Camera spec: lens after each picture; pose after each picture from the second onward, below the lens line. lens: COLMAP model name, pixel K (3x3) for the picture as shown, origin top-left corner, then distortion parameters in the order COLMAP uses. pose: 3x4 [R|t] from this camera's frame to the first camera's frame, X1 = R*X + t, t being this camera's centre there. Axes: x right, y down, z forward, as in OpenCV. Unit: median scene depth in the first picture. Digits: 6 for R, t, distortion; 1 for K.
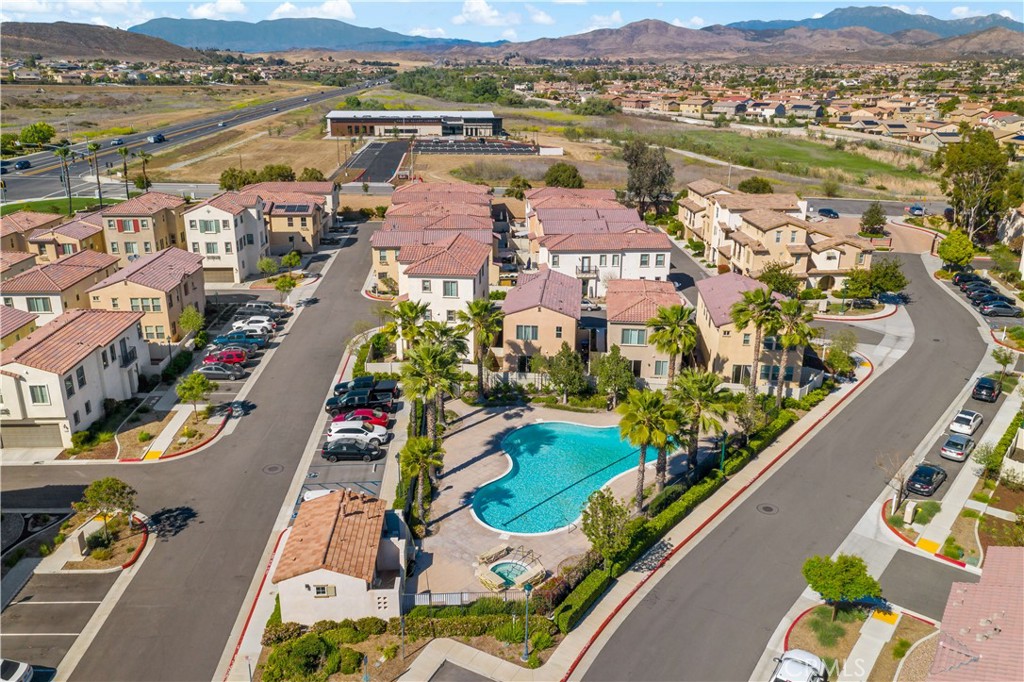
lens RADIAL K [[821.0, 0, 512.0], [0, 821.0, 341.0], [0, 0, 1]] dist [0.004259, -0.000775]
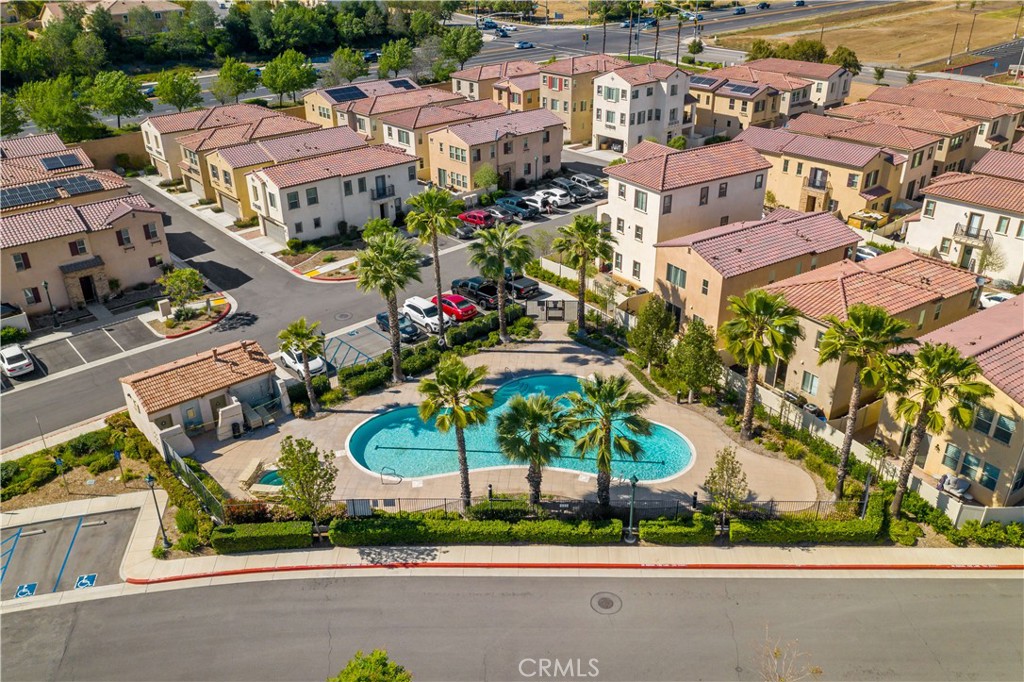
lens RADIAL K [[821.0, 0, 512.0], [0, 821.0, 341.0], [0, 0, 1]] dist [0.004259, -0.000775]
pose [[0.609830, 0.346701, -0.712675, 0.487439], [-0.239983, 0.937802, 0.250869, -0.107443], [0.755325, 0.018042, 0.655102, 0.358836]]
